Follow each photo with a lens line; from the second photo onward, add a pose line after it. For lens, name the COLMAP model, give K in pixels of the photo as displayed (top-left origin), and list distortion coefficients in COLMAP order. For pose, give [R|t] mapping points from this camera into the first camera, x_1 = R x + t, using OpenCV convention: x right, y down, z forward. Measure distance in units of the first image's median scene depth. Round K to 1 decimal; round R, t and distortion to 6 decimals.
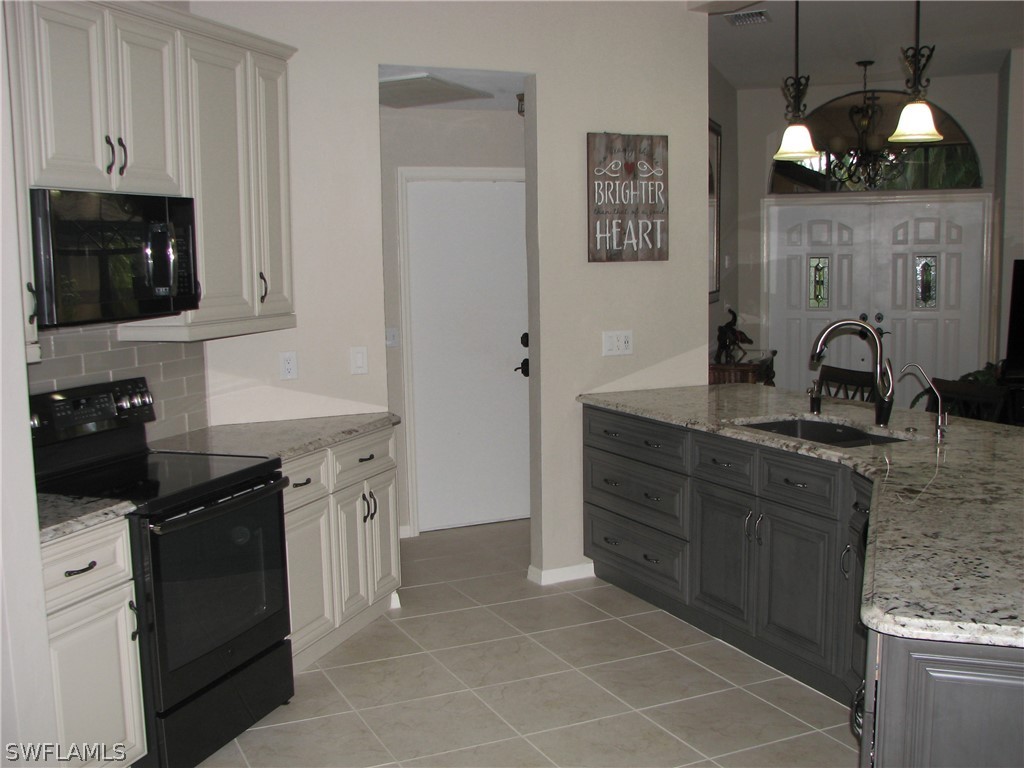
lens RADIAL K [[1119.4, 0, 490.9], [0, 1119.4, 404.9], [0, 0, 1]] dist [-0.214314, 0.338678]
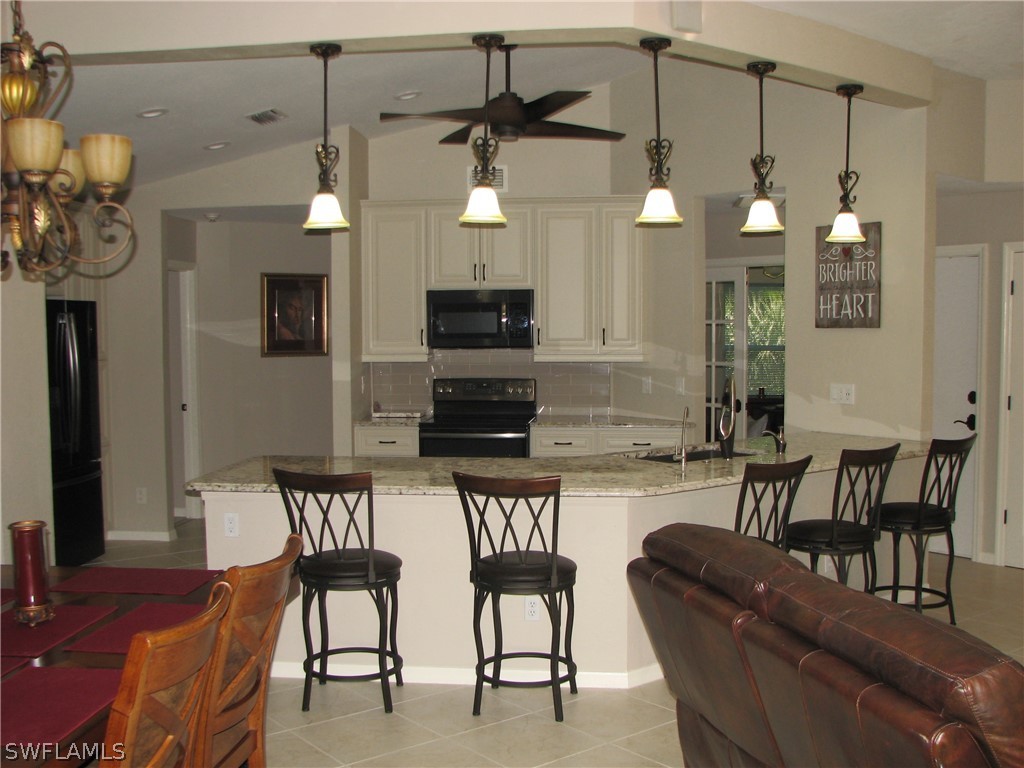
lens RADIAL K [[1119.4, 0, 490.9], [0, 1119.4, 404.9], [0, 0, 1]] dist [-0.214314, 0.338678]
pose [[0.255122, 0.085187, -0.963149, 1.210200], [-0.132957, 0.989740, 0.052320, -0.057043], [0.957724, 0.114710, 0.263830, 0.319281]]
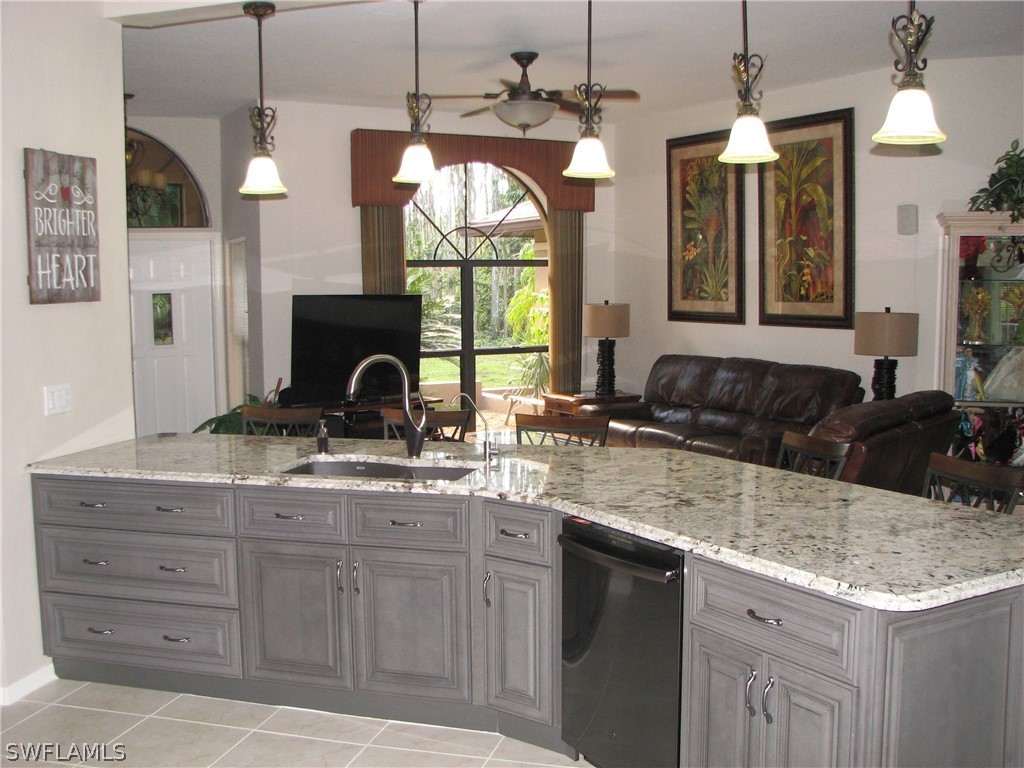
lens RADIAL K [[1119.4, 0, 490.9], [0, 1119.4, 404.9], [0, 0, 1]] dist [-0.214314, 0.338678]
pose [[0.642768, -0.072137, 0.762657, -0.315648], [0.099468, 0.994988, 0.010280, -0.027348], [-0.759576, 0.069252, 0.646722, 0.217190]]
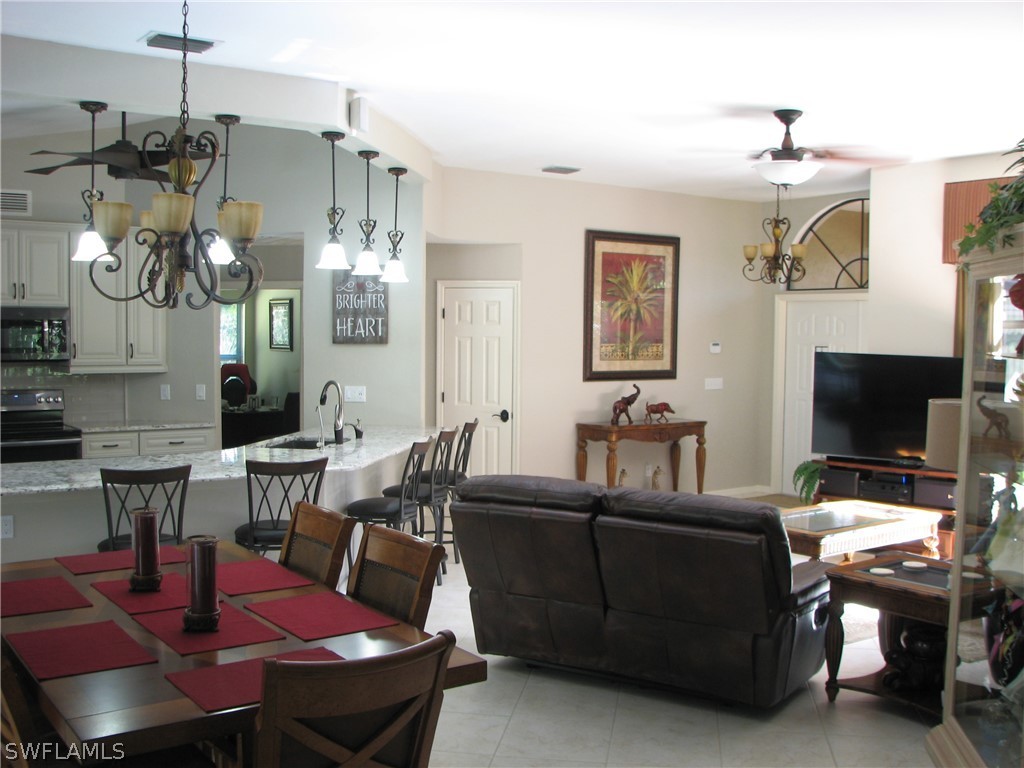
lens RADIAL K [[1119.4, 0, 490.9], [0, 1119.4, 404.9], [0, 0, 1]] dist [-0.214314, 0.338678]
pose [[0.834445, 0.060249, -0.547789, 1.182791], [-0.099663, 0.994114, -0.042478, 0.007995], [0.542005, 0.090040, 0.835538, -0.236811]]
